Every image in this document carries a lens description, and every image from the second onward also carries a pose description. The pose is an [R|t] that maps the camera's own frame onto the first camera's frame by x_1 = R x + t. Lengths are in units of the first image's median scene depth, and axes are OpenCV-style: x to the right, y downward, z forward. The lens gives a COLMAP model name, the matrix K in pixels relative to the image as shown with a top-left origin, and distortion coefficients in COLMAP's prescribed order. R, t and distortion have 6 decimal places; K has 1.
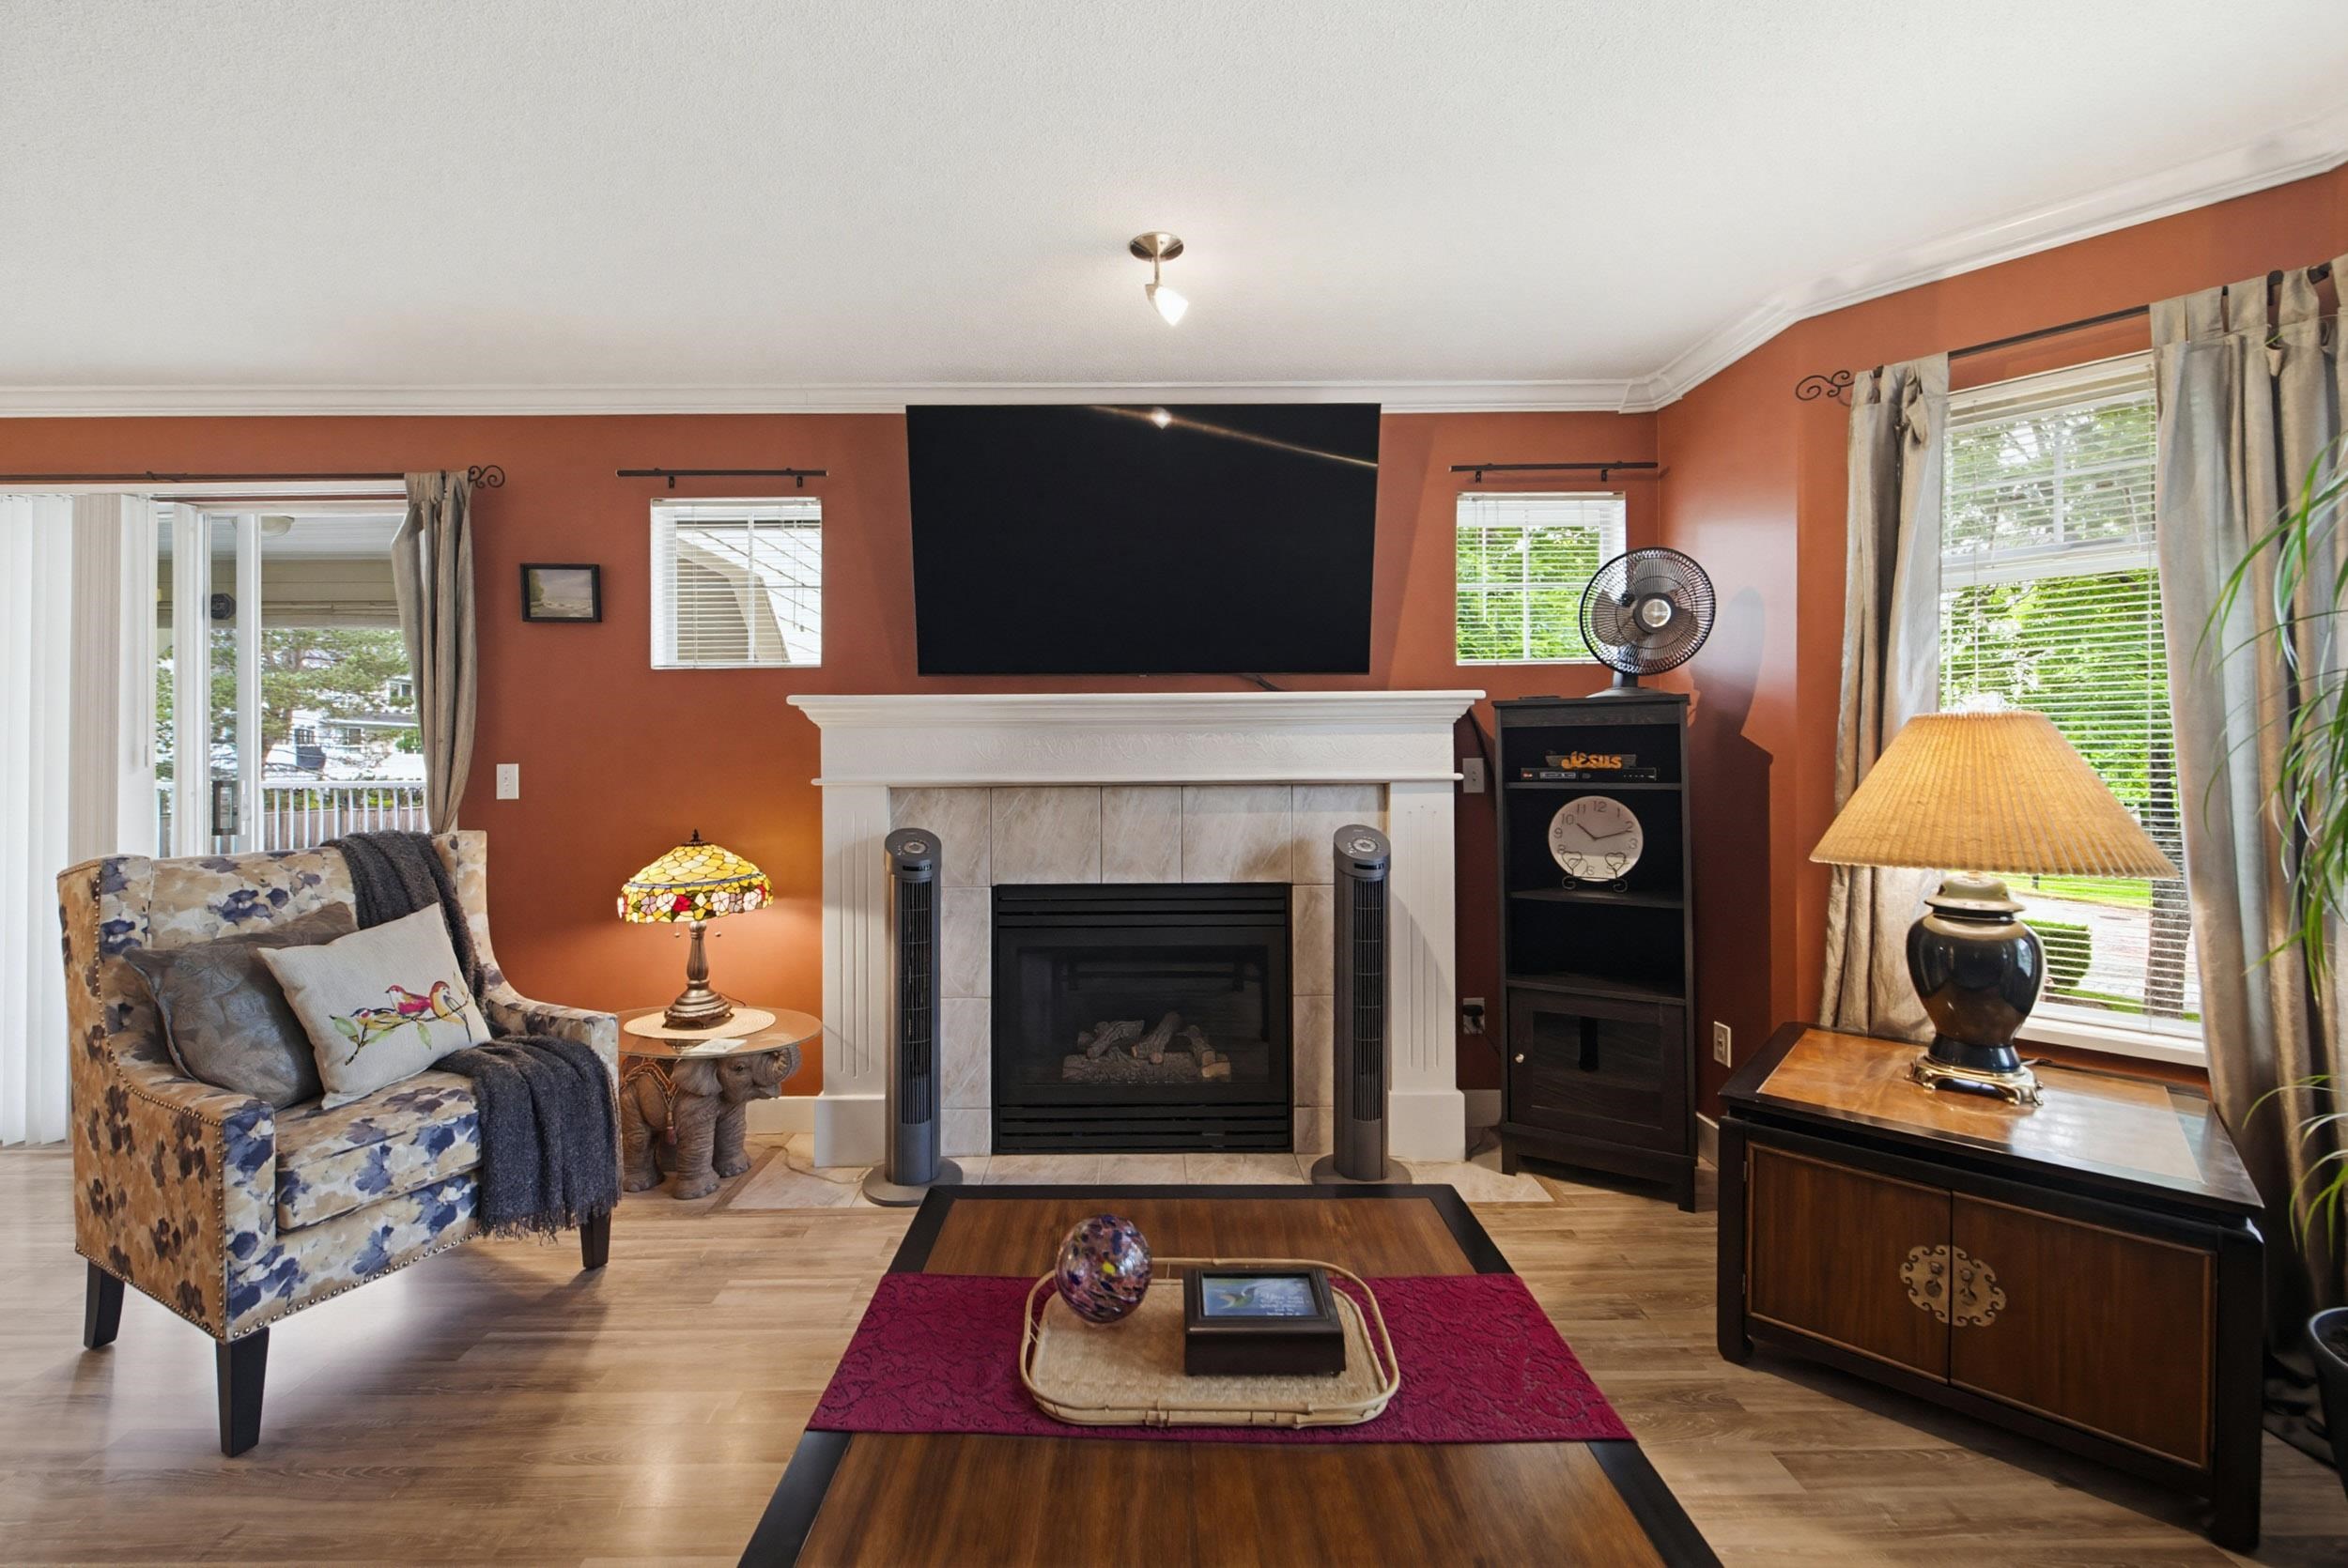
lens RADIAL K [[930.2, 0, 1149.1], [0, 930.2, 761.6], [0, 0, 1]] dist [-0.000088, -0.000689]
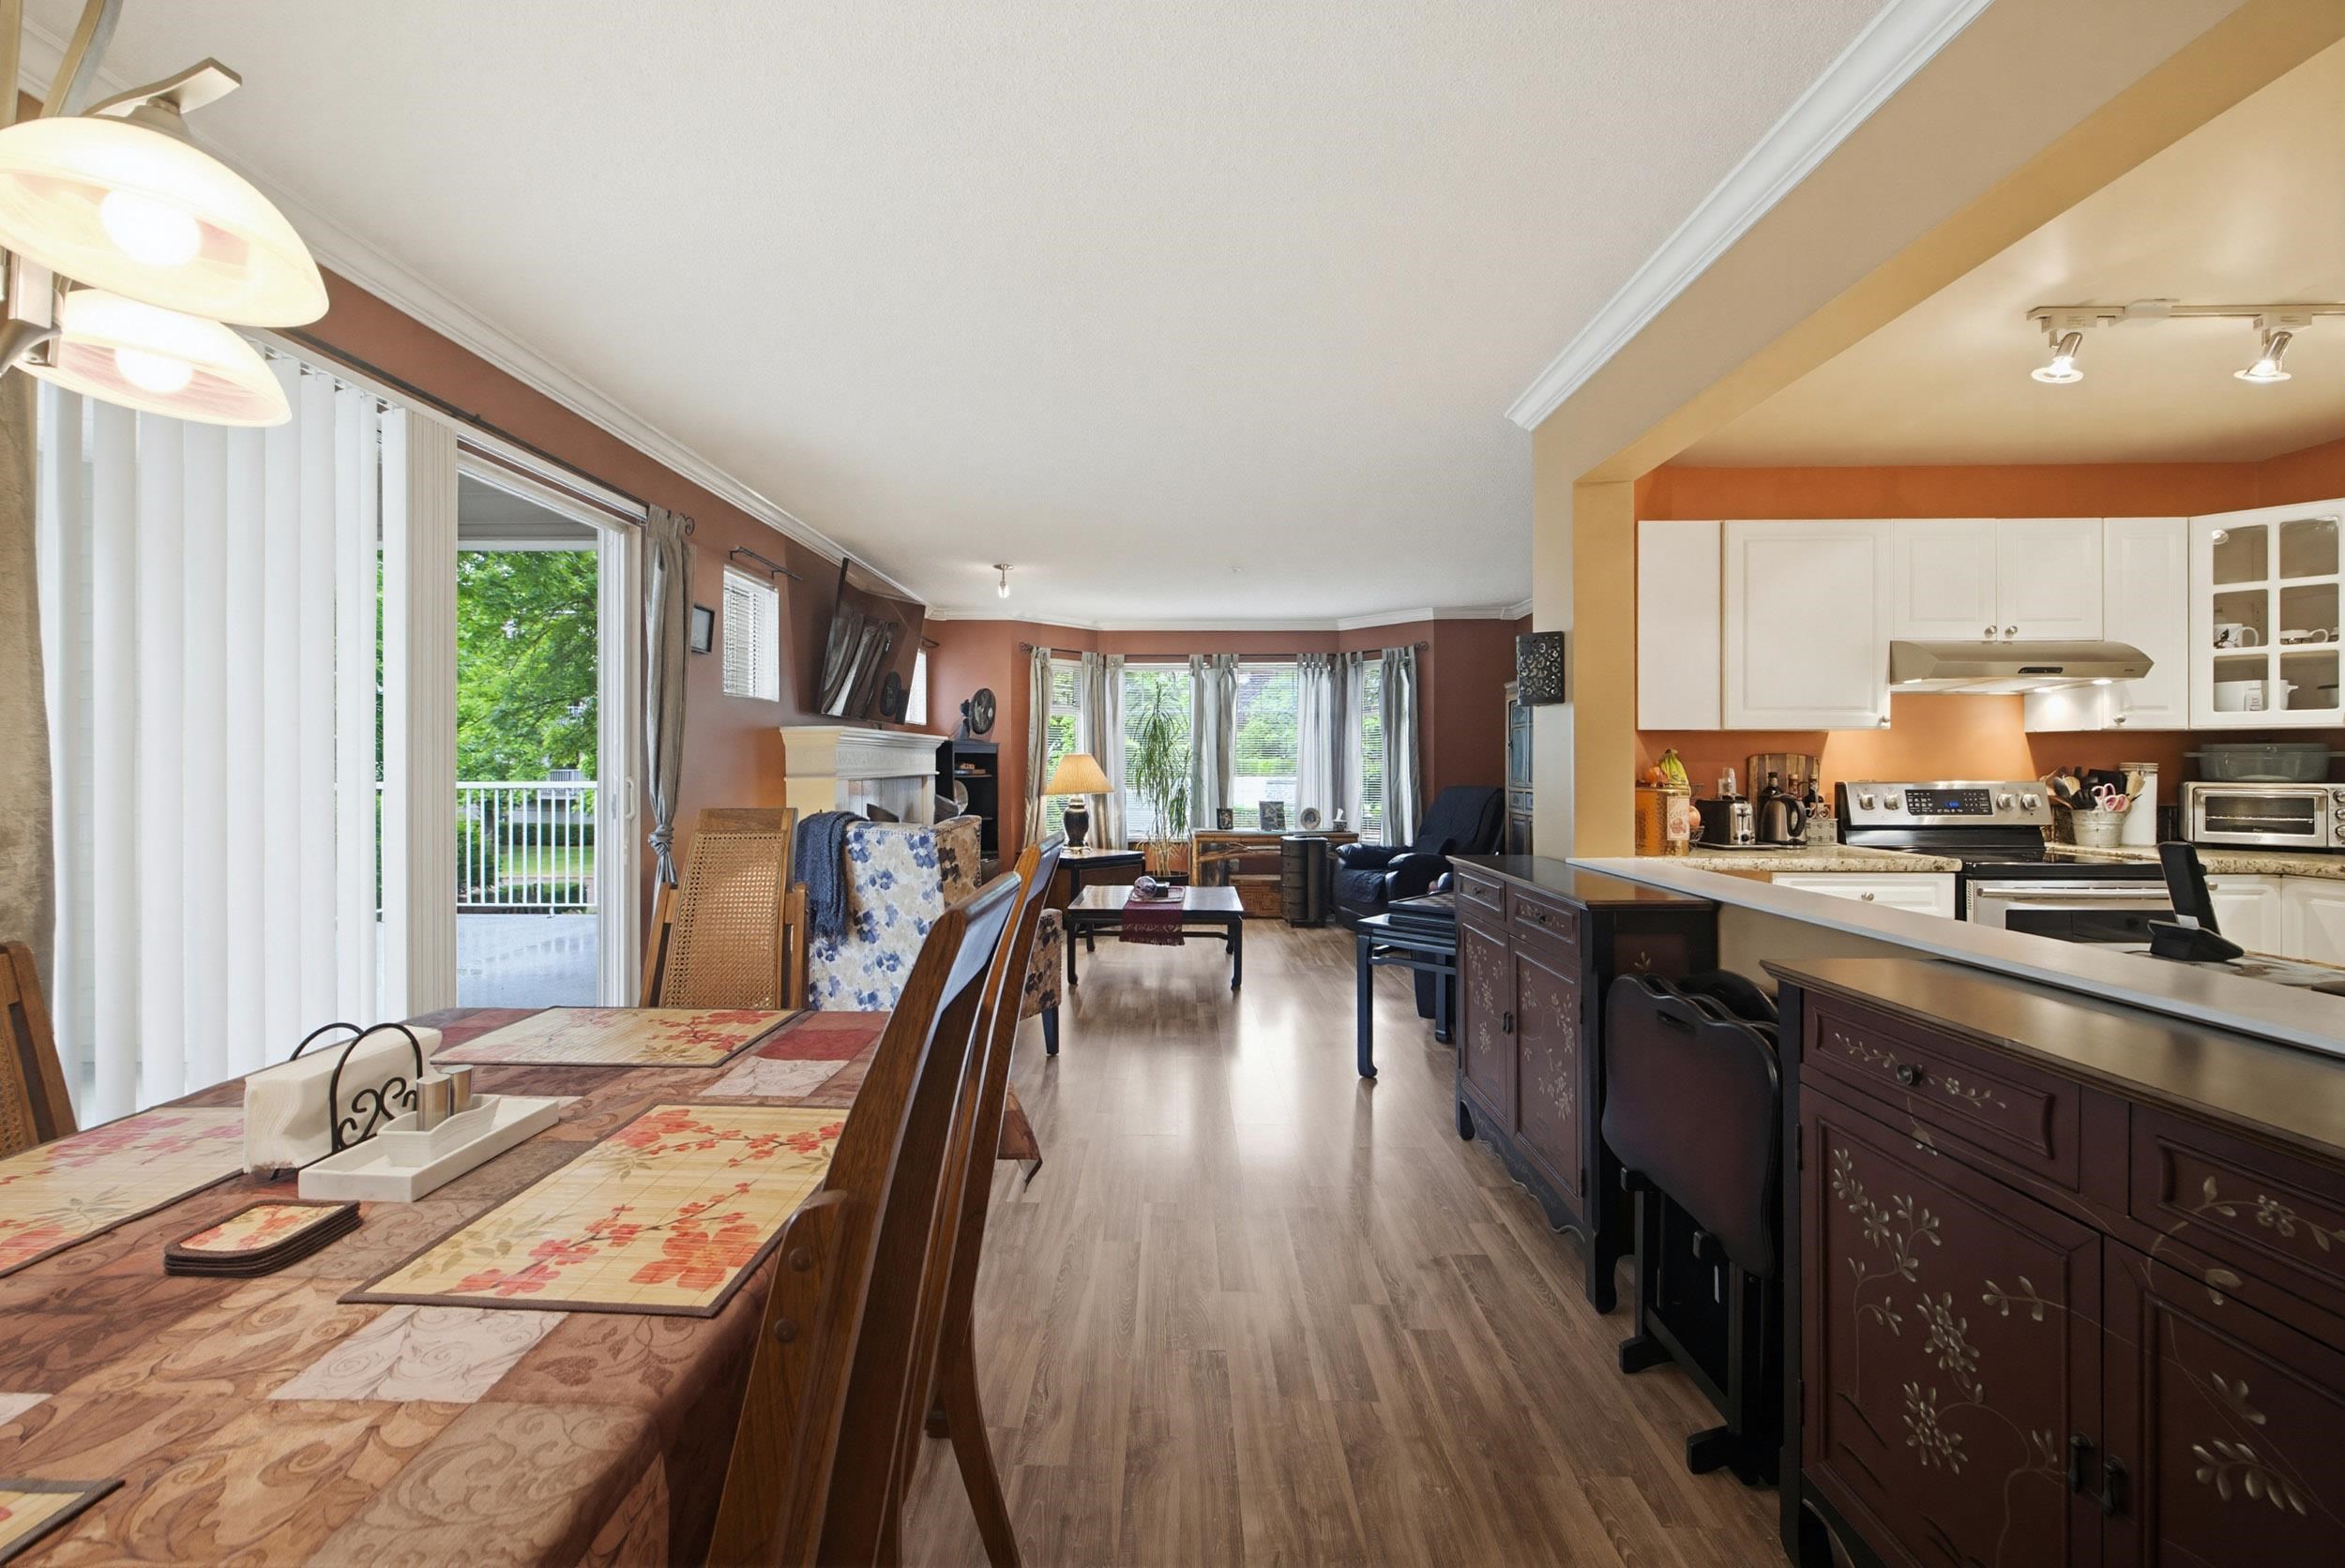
lens RADIAL K [[929.0, 0, 1147.6], [0, 929.0, 761.6], [0, 0, 1]] dist [-0.000088, -0.000689]
pose [[0.038426, 0.007843, 0.999231, -1.959323], [-0.000023, 0.999969, -0.007848, 0.005163], [-0.999261, 0.000279, 0.038425, 0.385723]]
